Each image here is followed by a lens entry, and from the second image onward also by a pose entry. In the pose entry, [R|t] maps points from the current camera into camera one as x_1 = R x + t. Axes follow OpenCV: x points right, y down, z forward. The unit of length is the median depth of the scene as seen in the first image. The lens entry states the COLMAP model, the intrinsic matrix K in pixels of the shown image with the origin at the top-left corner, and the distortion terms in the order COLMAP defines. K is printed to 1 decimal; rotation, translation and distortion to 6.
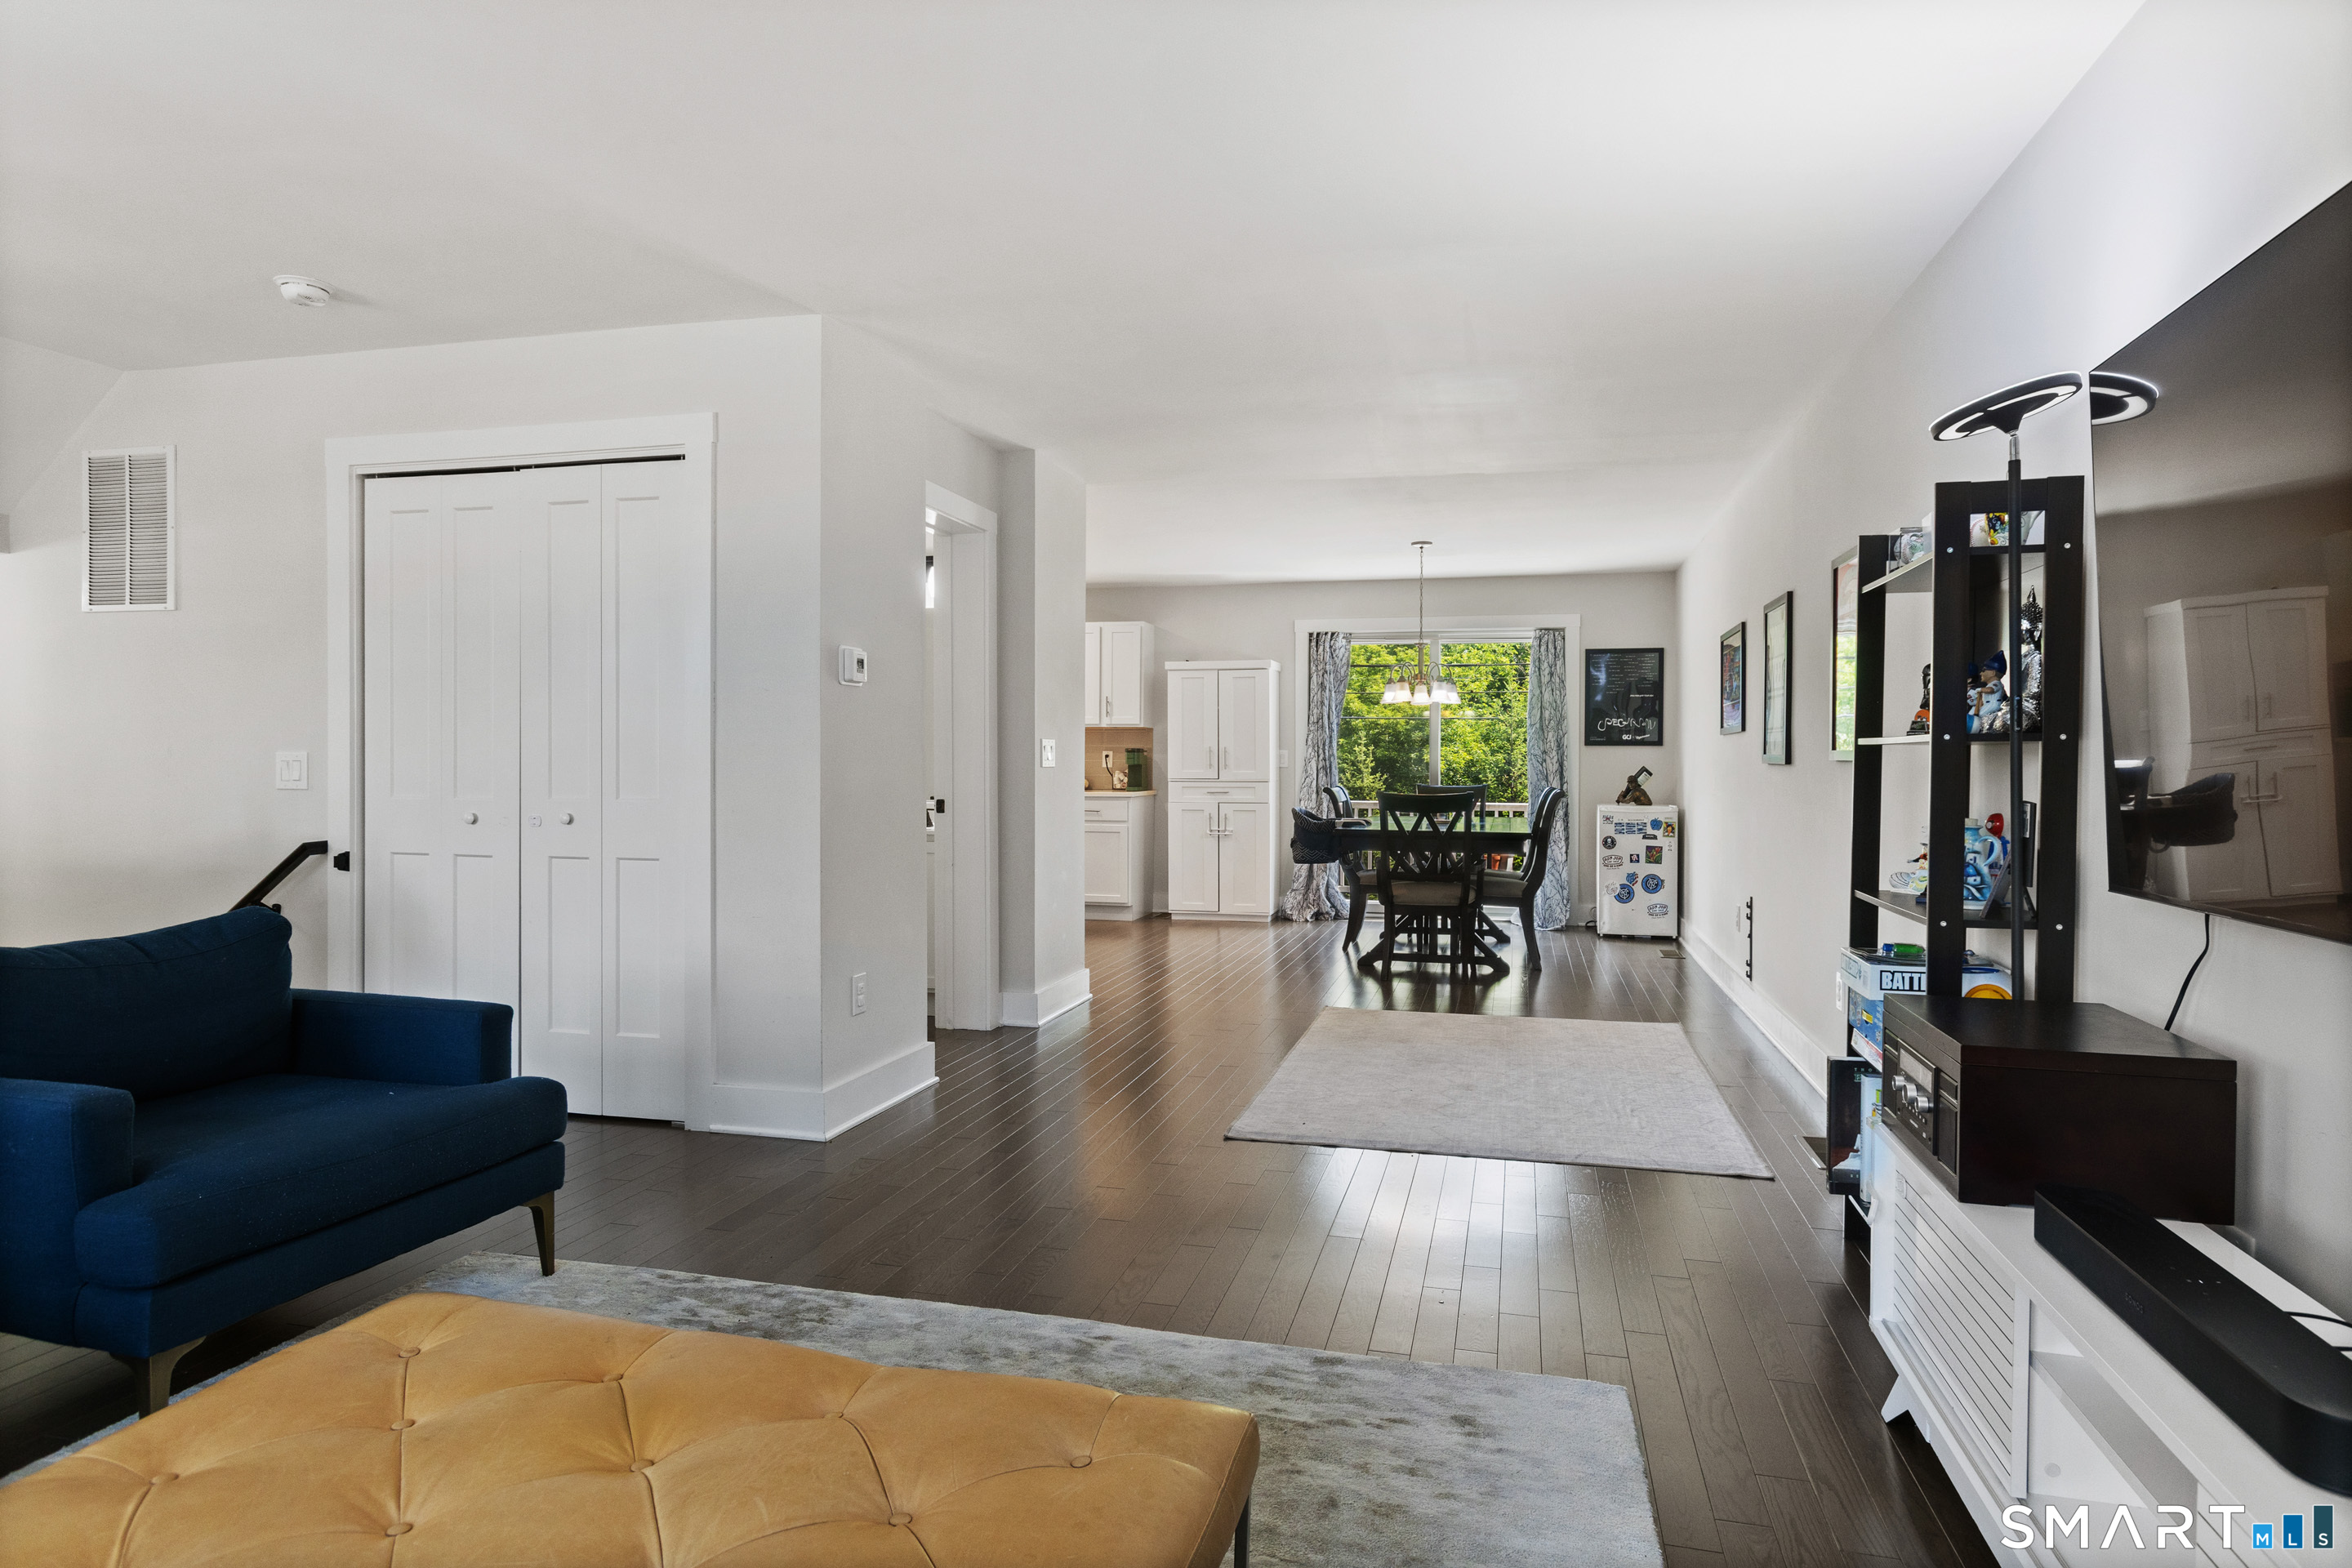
lens RADIAL K [[1323.9, 0, 1211.9], [0, 1323.9, 765.7], [0, 0, 1]] dist [-0.001033, -0.000043]
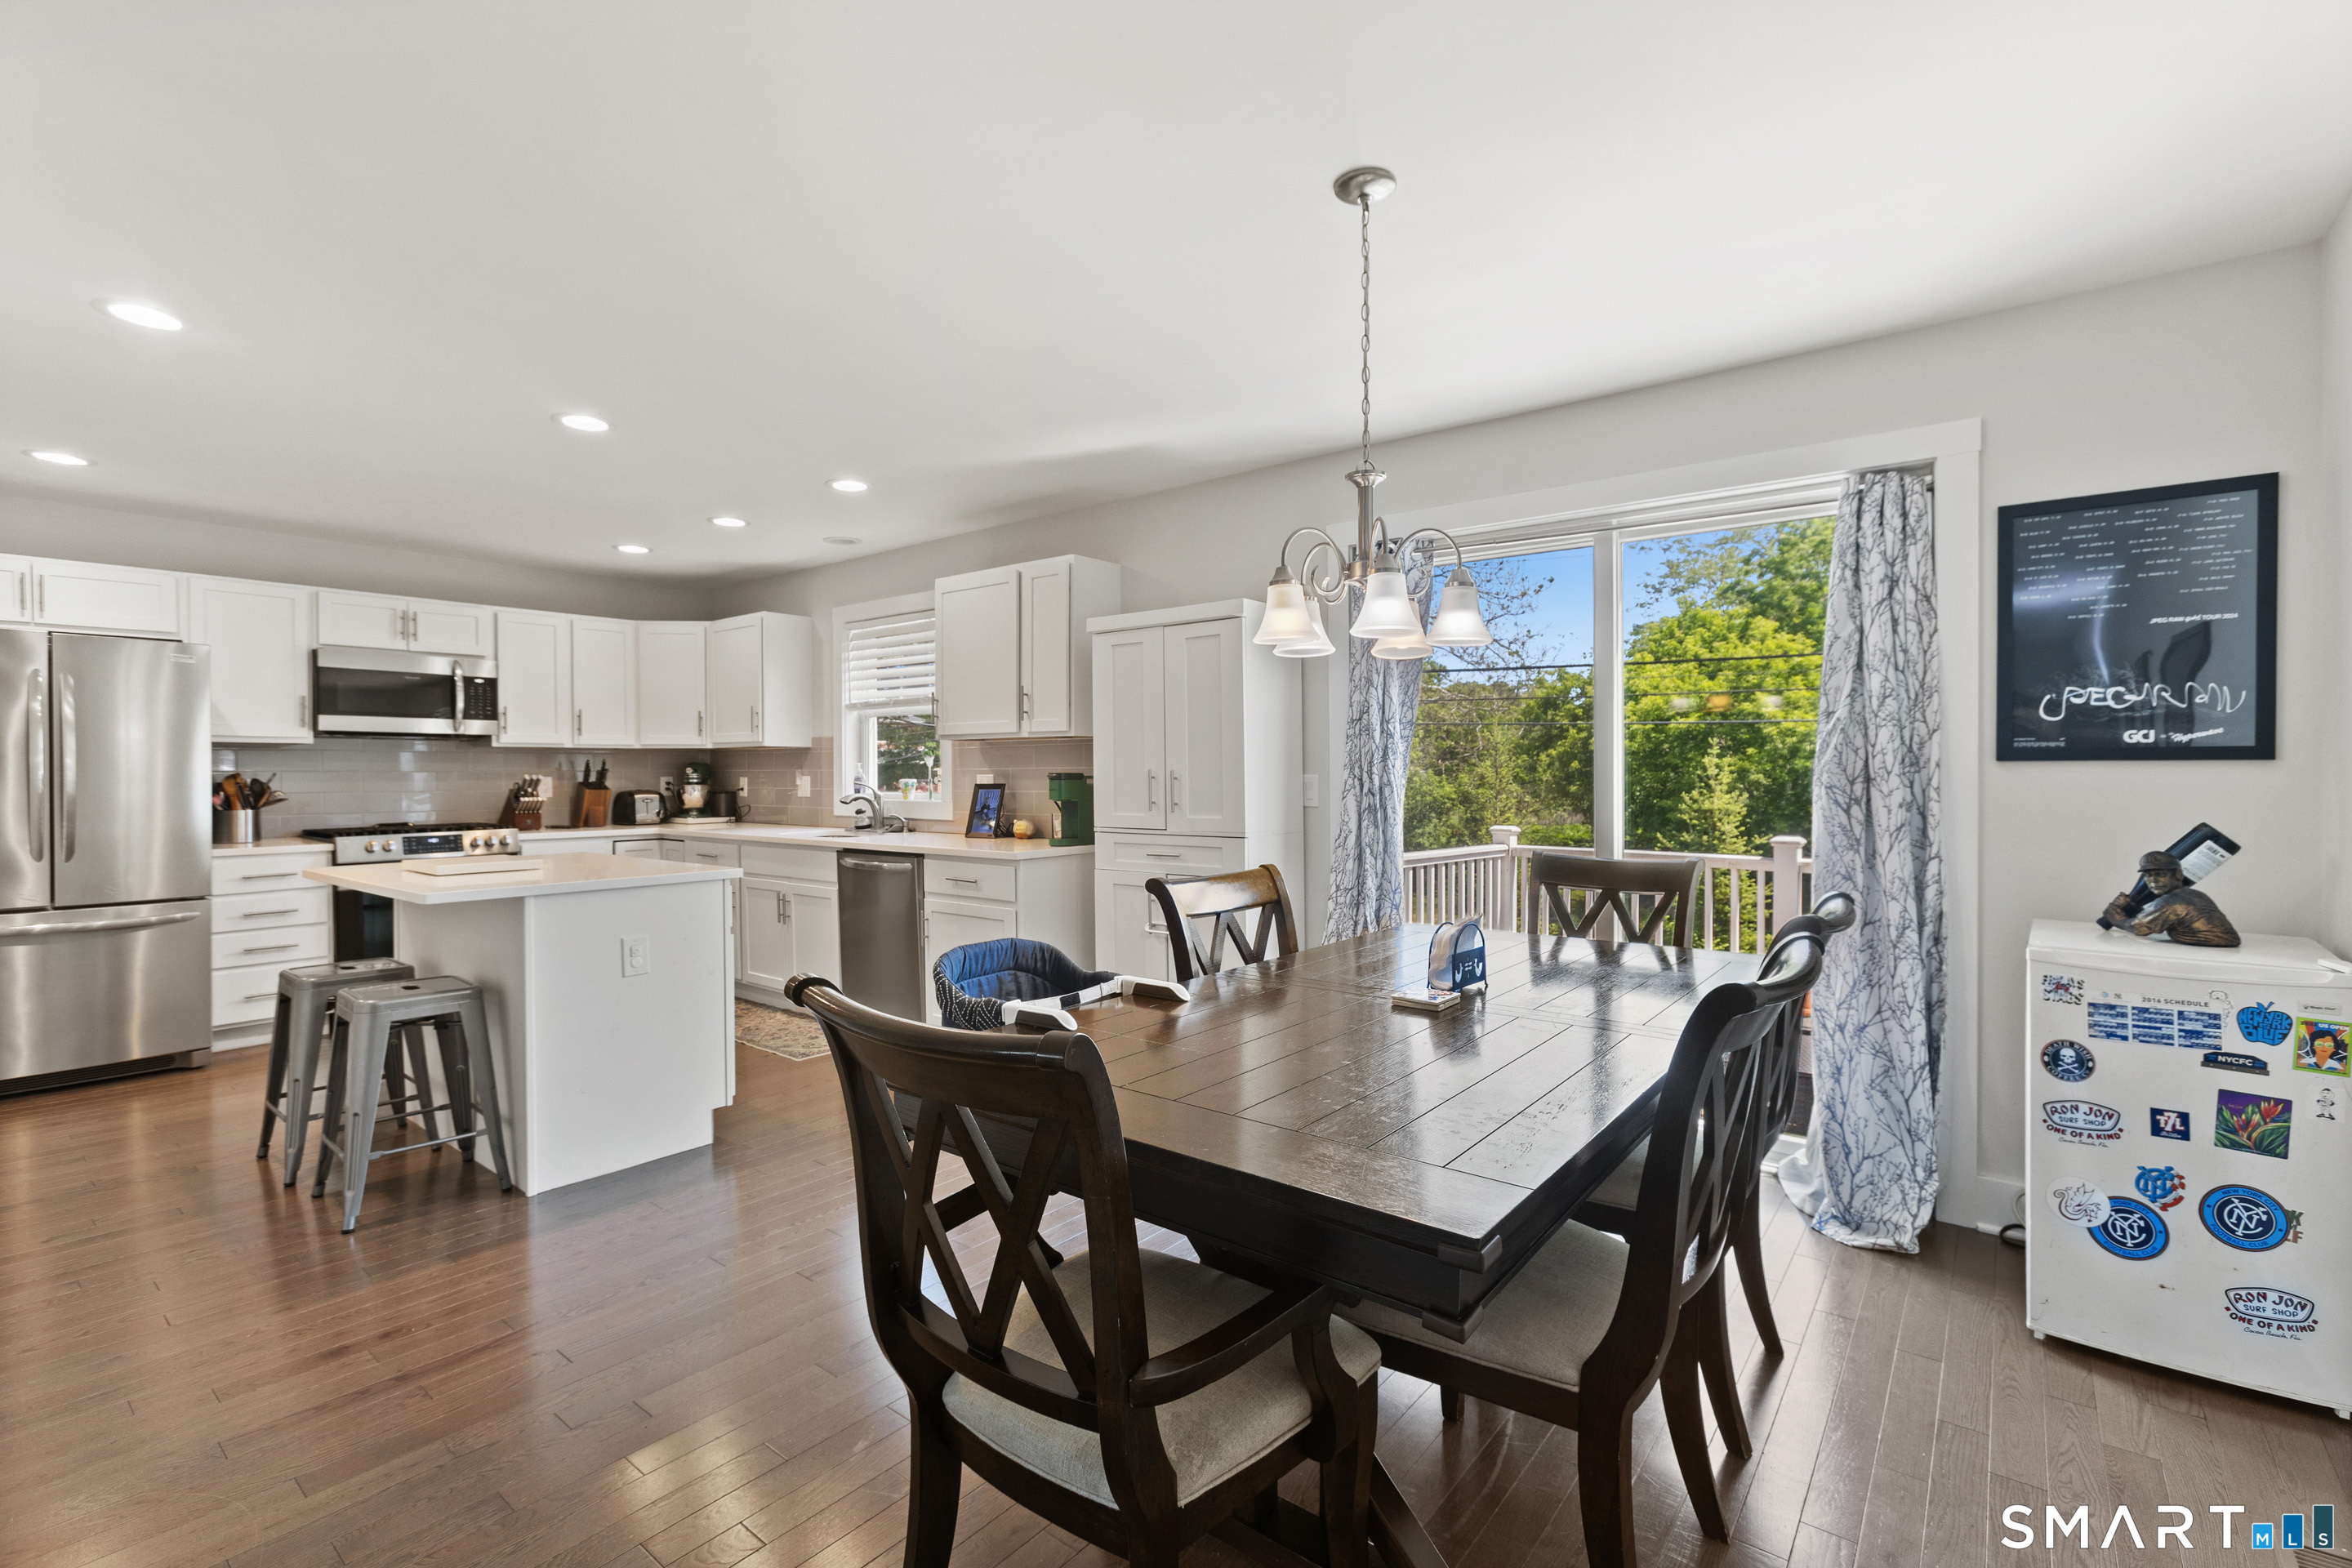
lens RADIAL K [[1057.3, 0, 1179.7], [0, 1057.3, 777.6], [0, 0, 1]] dist [-0.001130, 0.000897]
pose [[0.905125, -0.003767, -0.425130, 0.198092], [0.005389, 0.999982, 0.002613, -0.012538], [0.425112, -0.004656, 0.905129, 0.624595]]
